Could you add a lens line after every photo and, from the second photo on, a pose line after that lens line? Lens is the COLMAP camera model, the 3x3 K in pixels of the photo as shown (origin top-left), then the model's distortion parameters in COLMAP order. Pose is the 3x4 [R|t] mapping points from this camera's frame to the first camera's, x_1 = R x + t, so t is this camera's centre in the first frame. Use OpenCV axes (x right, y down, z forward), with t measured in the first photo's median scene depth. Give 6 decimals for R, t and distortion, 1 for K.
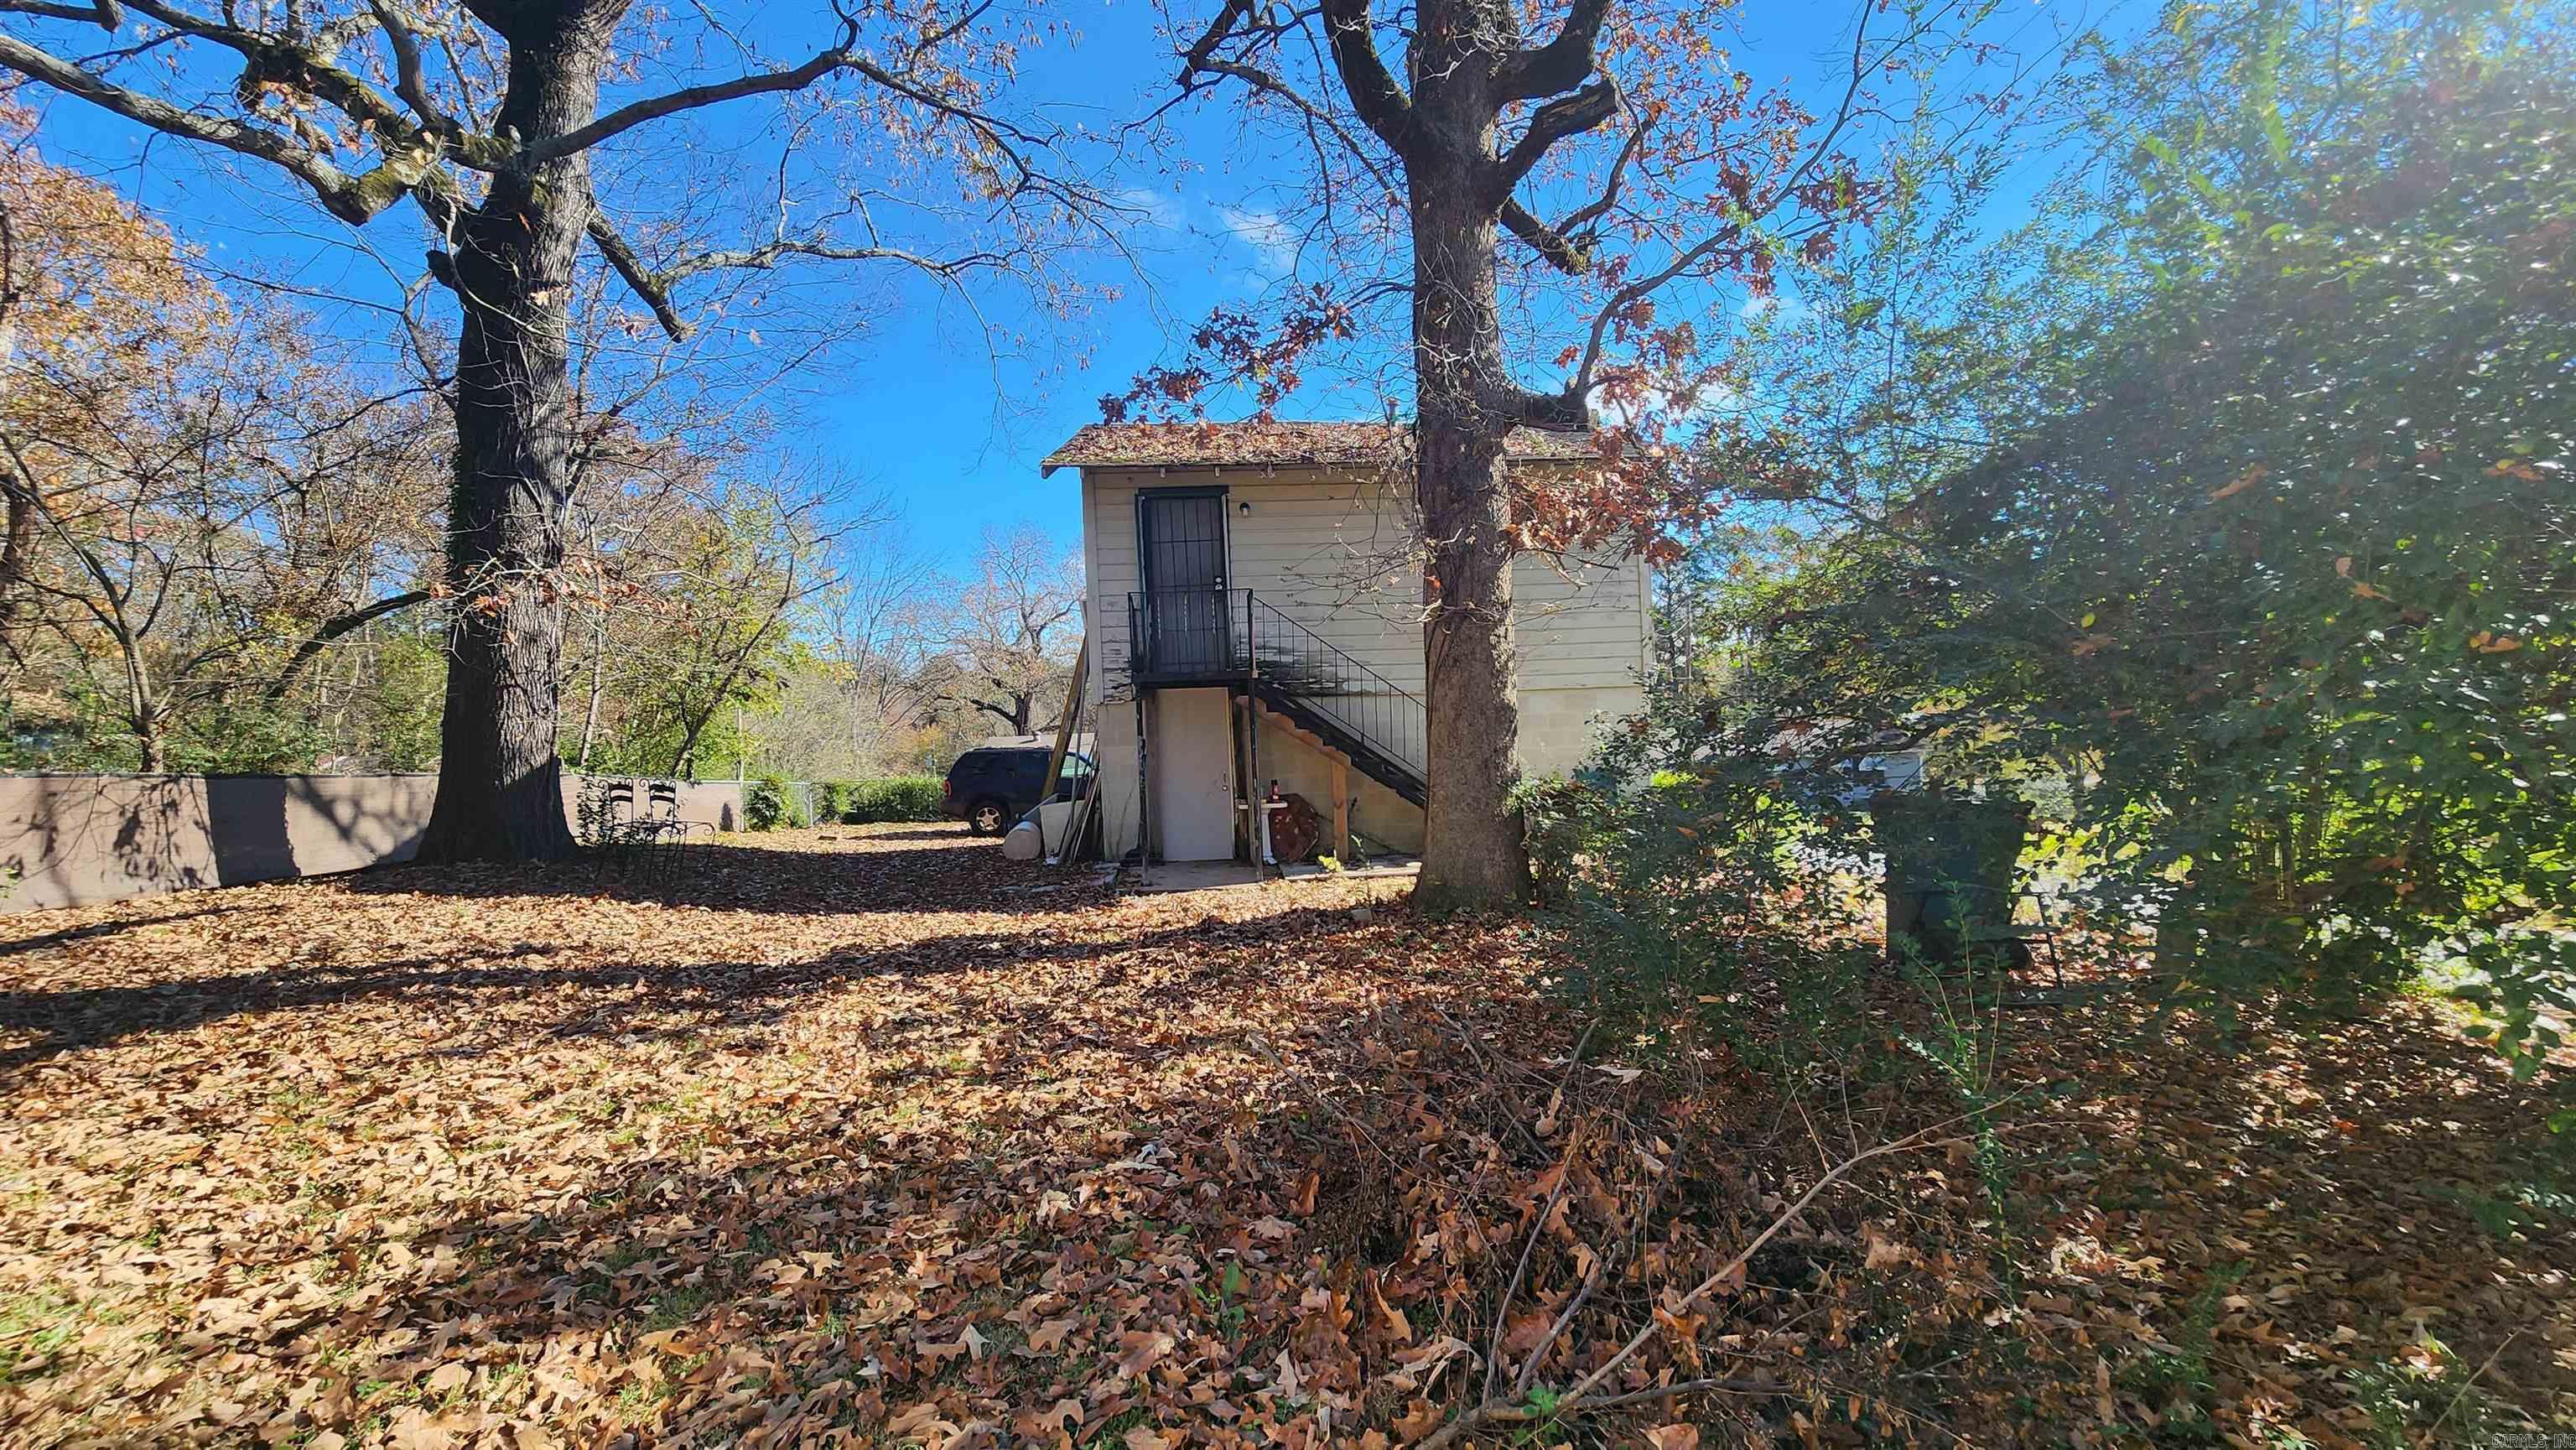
lens RADIAL K [[1024.0, 0, 1288.0], [0, 1024.0, 725.0], [0, 0, 1]] dist [-0.000520, 0.000087]
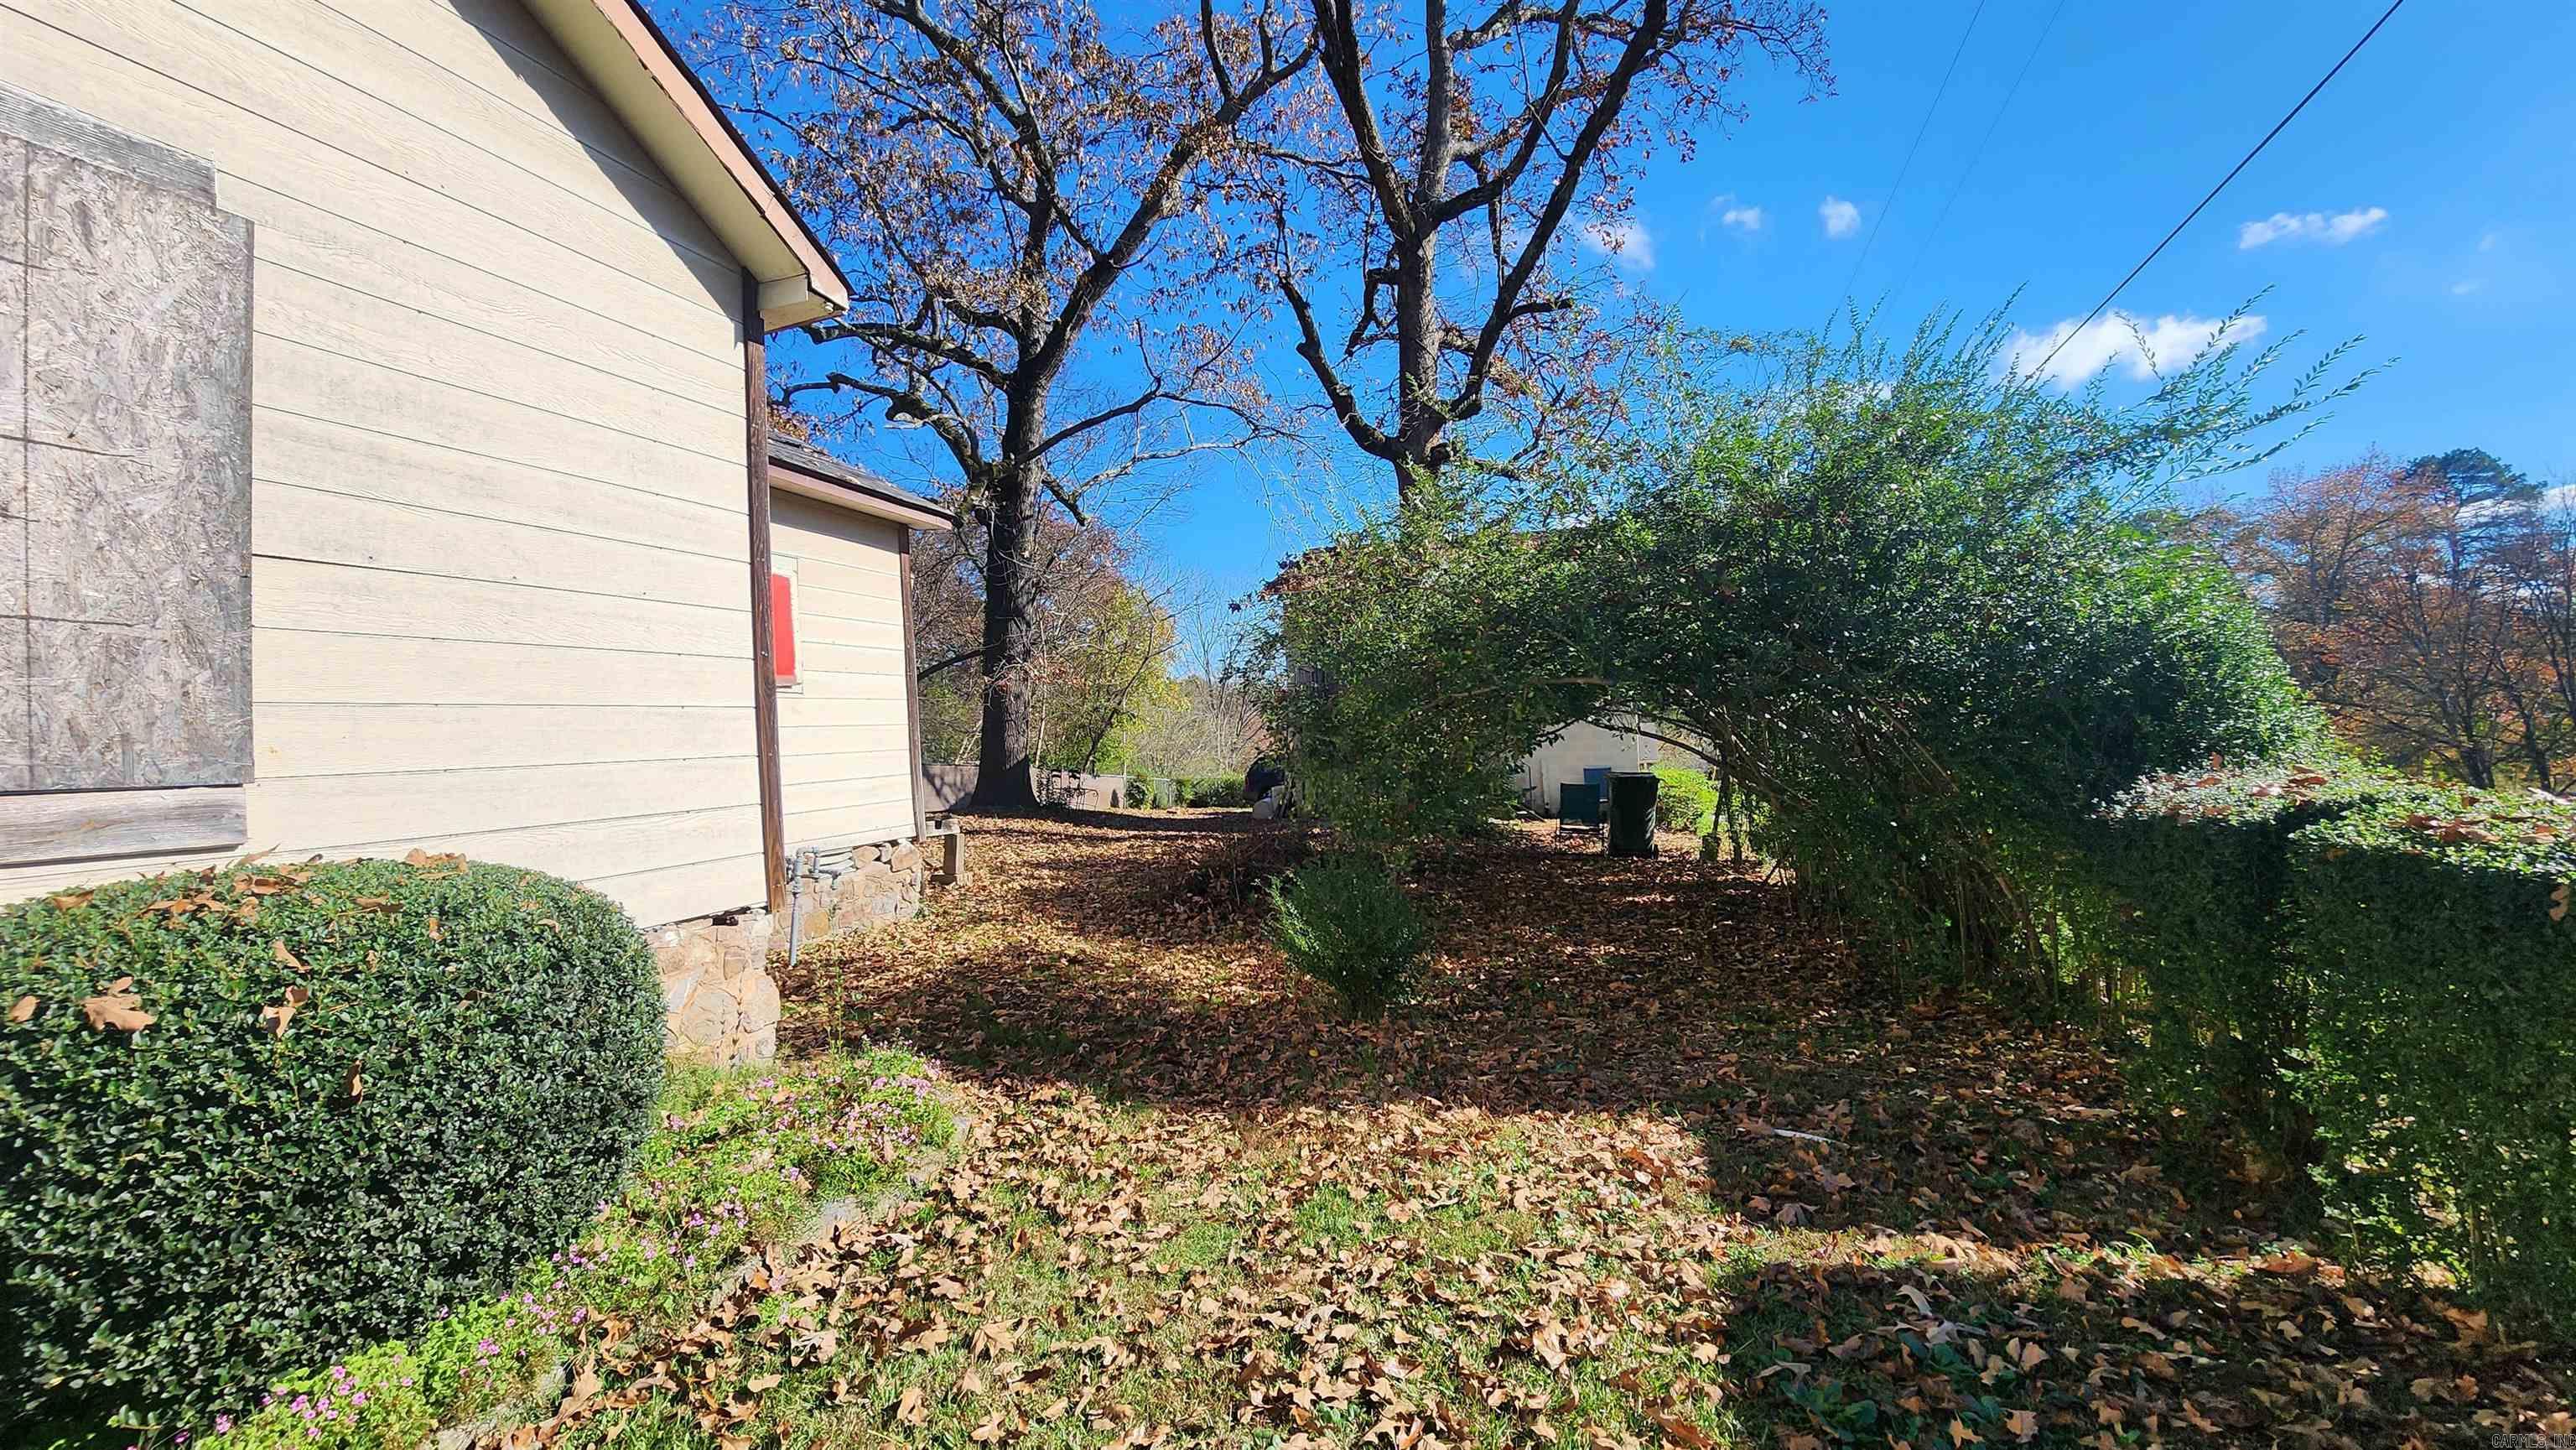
lens RADIAL K [[1058.0, 0, 1284.1], [0, 1058.0, 726.1], [0, 0, 1]] dist [0.002784, 0.000207]
pose [[0.933911, -0.002992, -0.357494, 0.448750], [-0.000499, 0.999953, -0.009671, -0.006249], [0.357506, 0.009210, 0.933865, -0.686066]]
